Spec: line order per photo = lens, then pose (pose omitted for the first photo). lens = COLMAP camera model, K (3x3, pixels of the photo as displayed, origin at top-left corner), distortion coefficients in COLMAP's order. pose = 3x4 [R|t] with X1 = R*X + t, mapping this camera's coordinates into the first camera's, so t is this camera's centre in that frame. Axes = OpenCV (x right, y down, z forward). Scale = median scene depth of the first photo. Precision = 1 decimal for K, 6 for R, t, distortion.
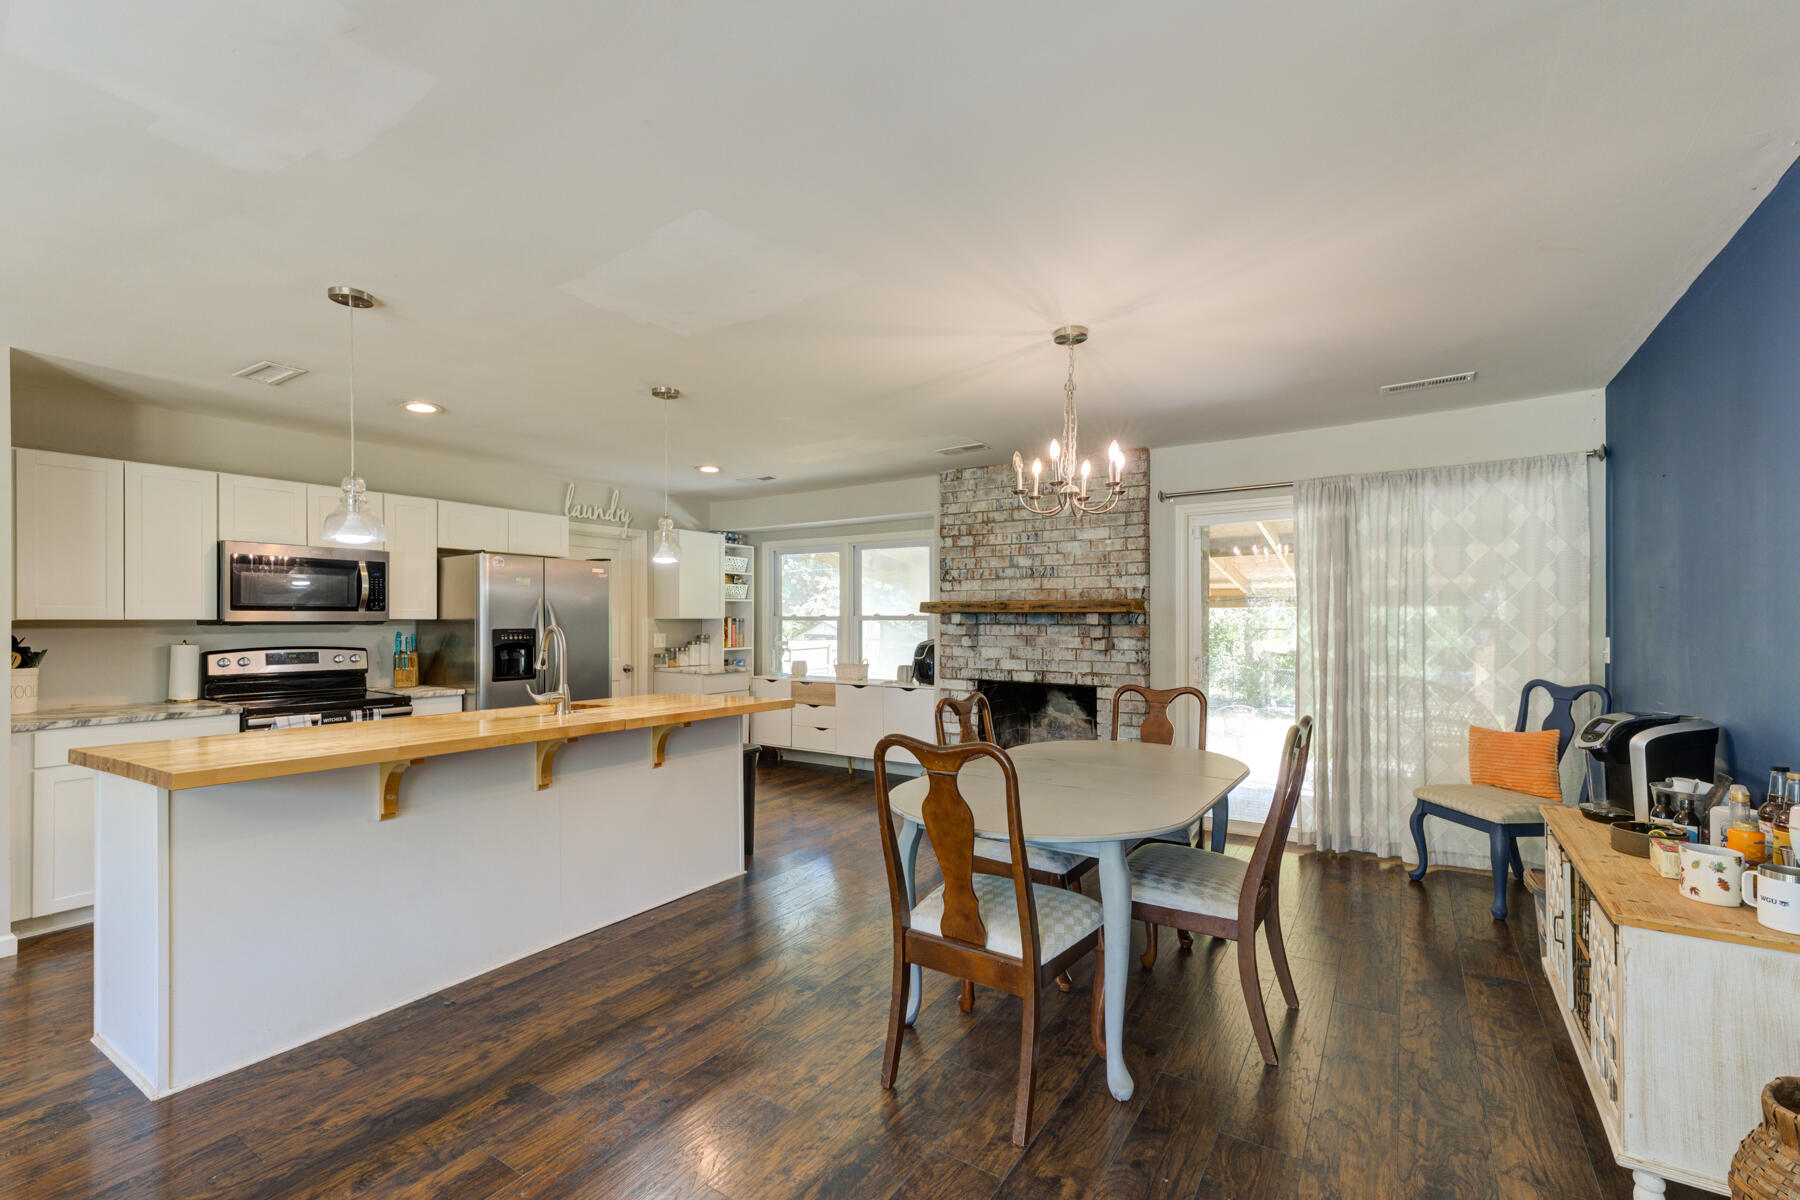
lens RADIAL K [[769.9, 0, 893.0], [0, 769.9, 612.7], [0, 0, 1]] dist [0.018527, -0.004925]
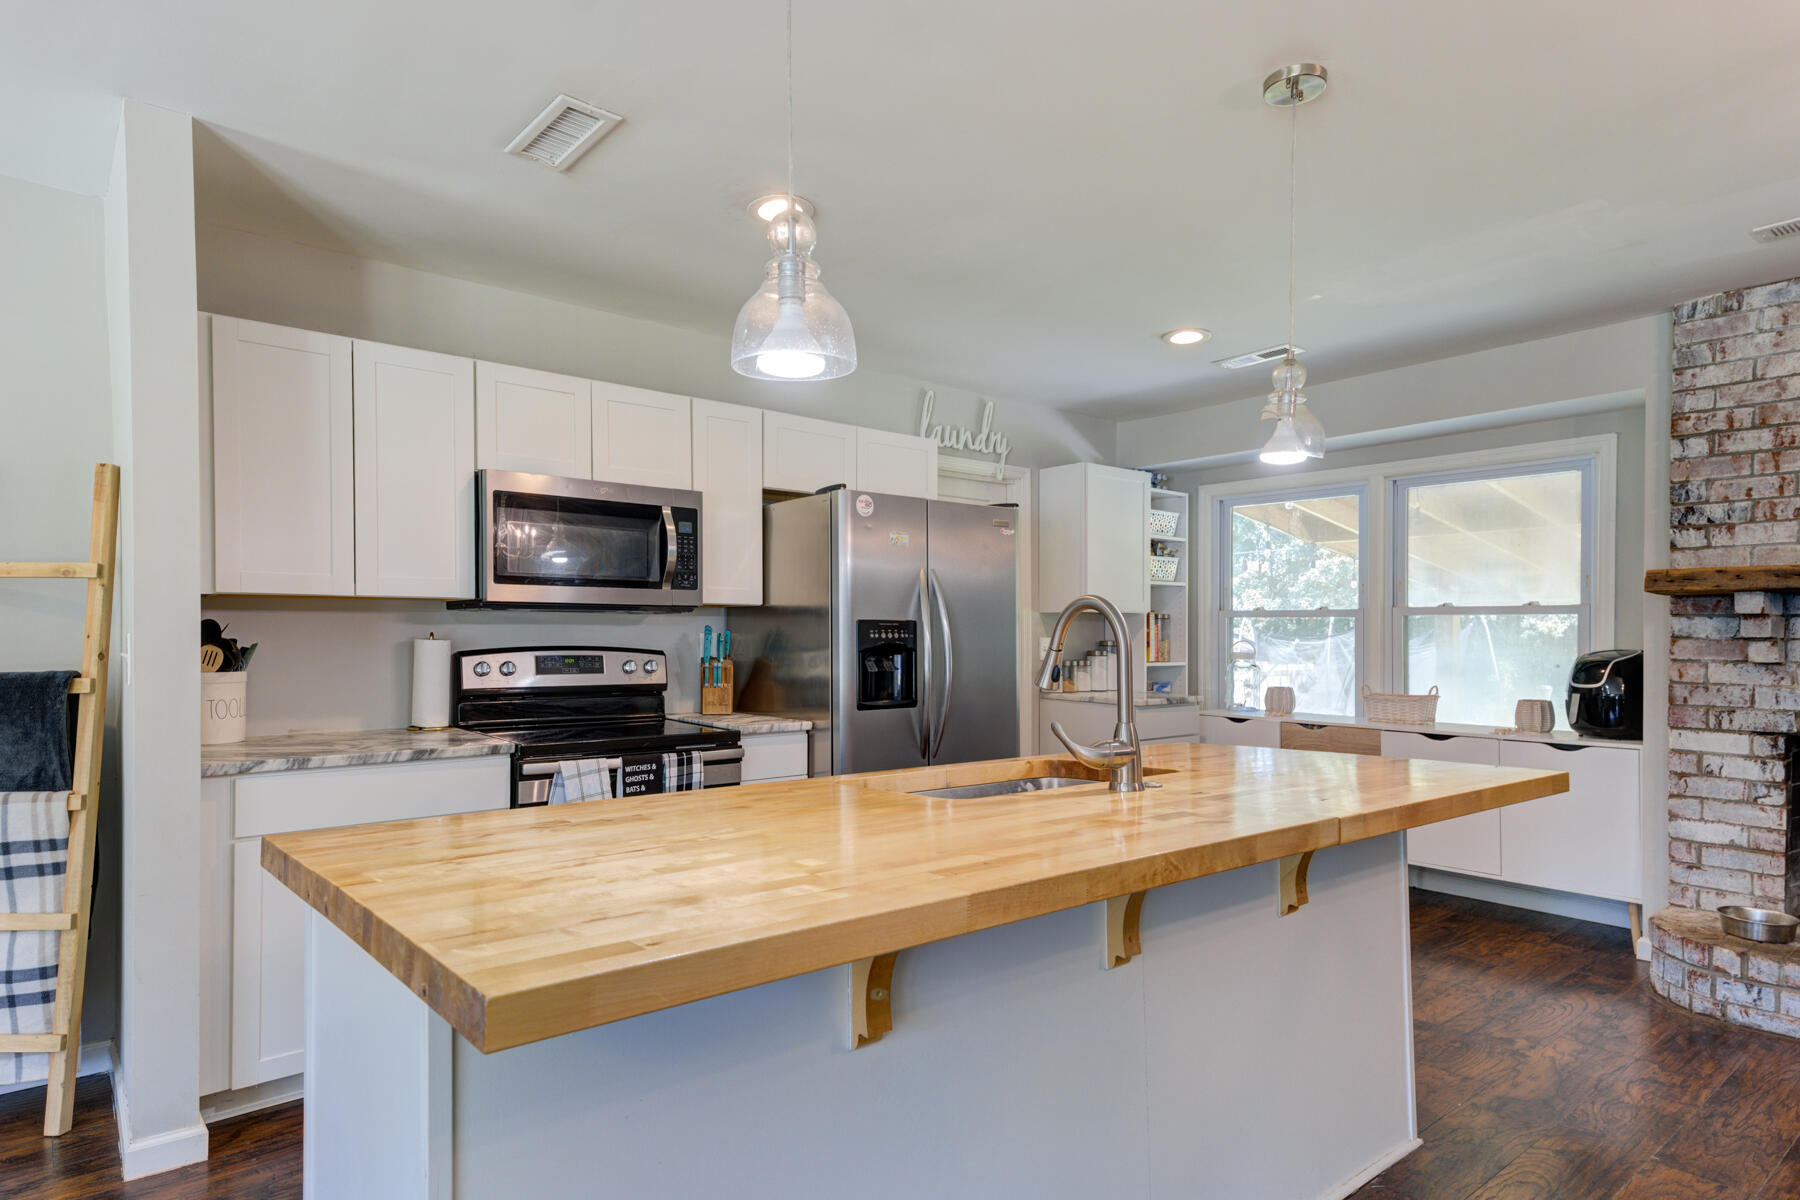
lens RADIAL K [[1014.1, 0, 875.8], [0, 1014.1, 635.4], [0, 0, 1]] dist [0.049235, -0.013799]
pose [[0.953071, 0.003759, -0.302725, -0.253621], [-0.000592, 0.999944, 0.010552, 0.023055], [0.302747, -0.009877, 0.953020, 0.256543]]
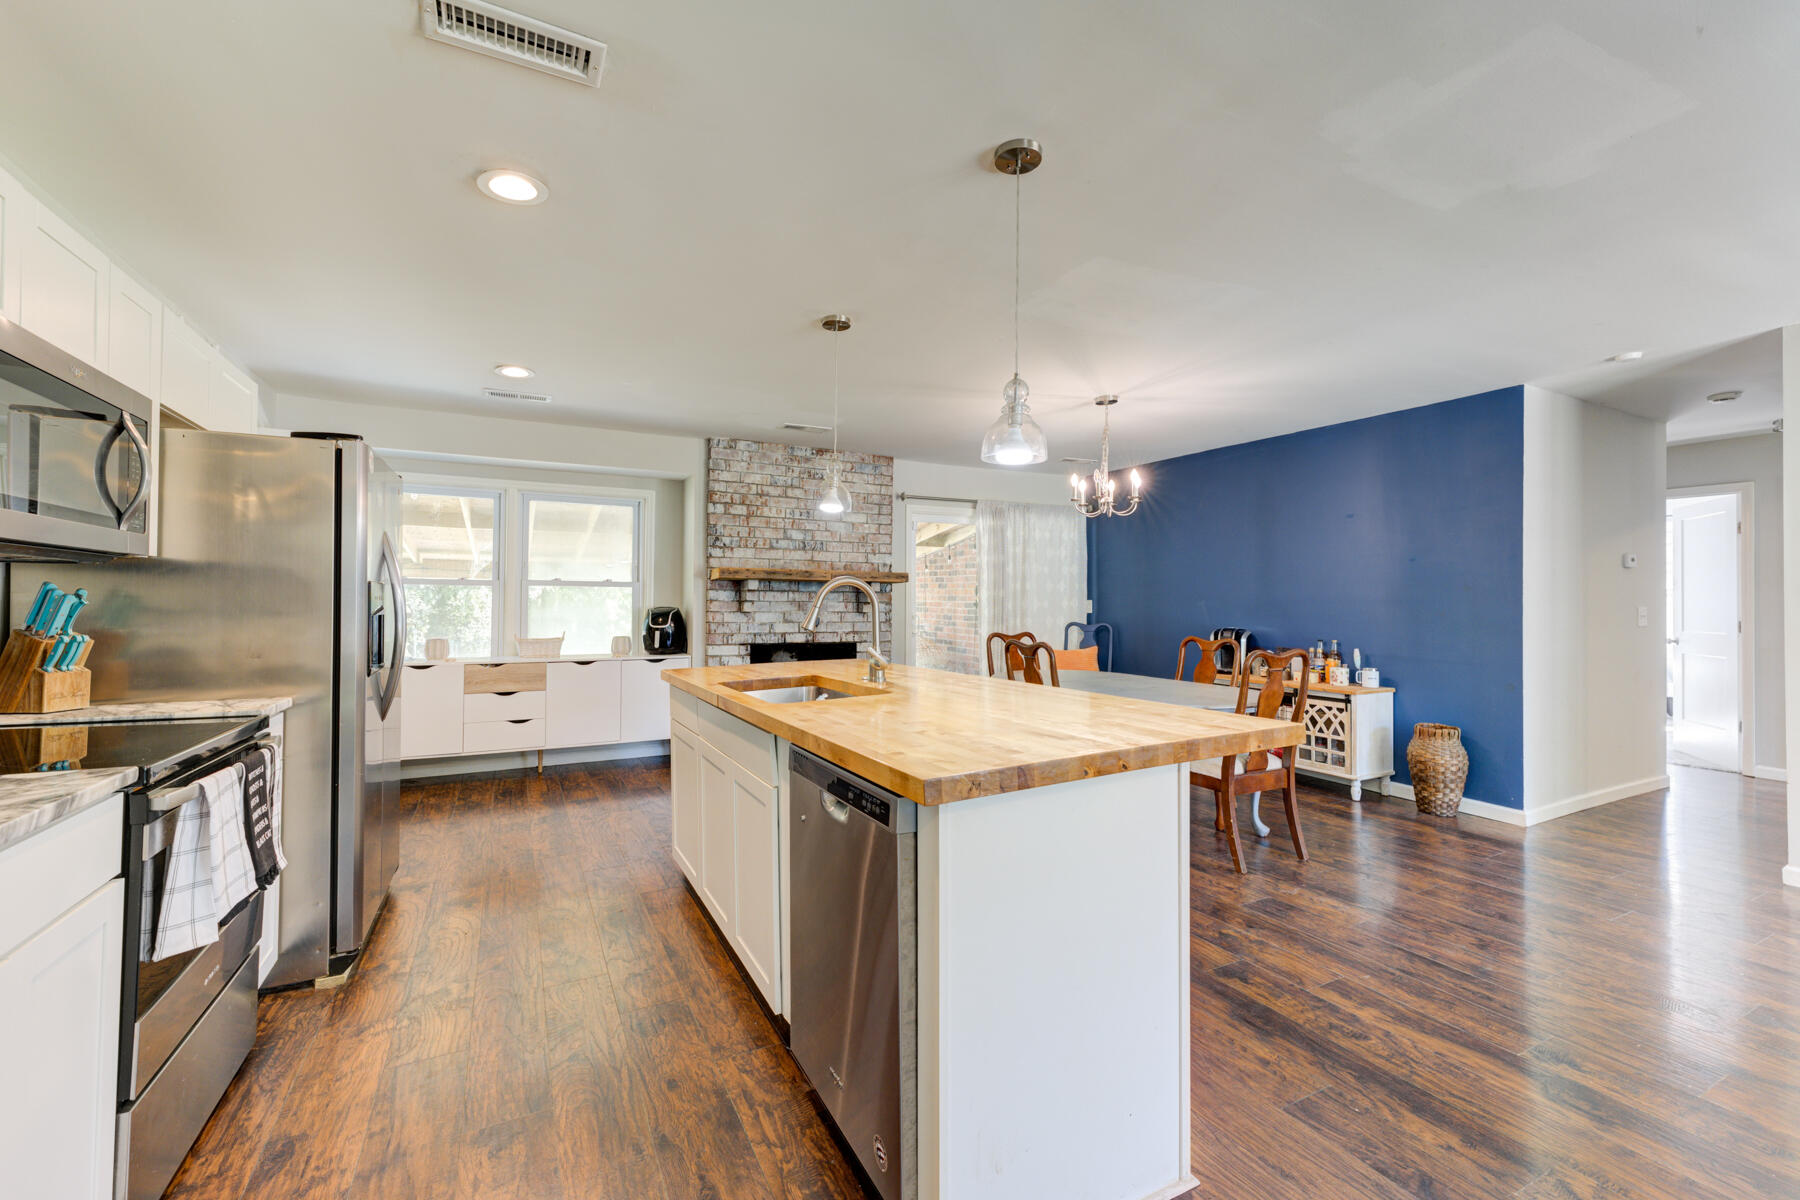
lens RADIAL K [[728.1, 0, 892.3], [0, 728.1, 588.5], [0, 0, 1]] dist [0.008885, 0.000117]
pose [[0.490998, 0.017694, 0.870981, -0.739025], [-0.014656, 0.999820, -0.012049, 0.023629], [-0.871037, -0.006849, 0.491169, 0.391285]]
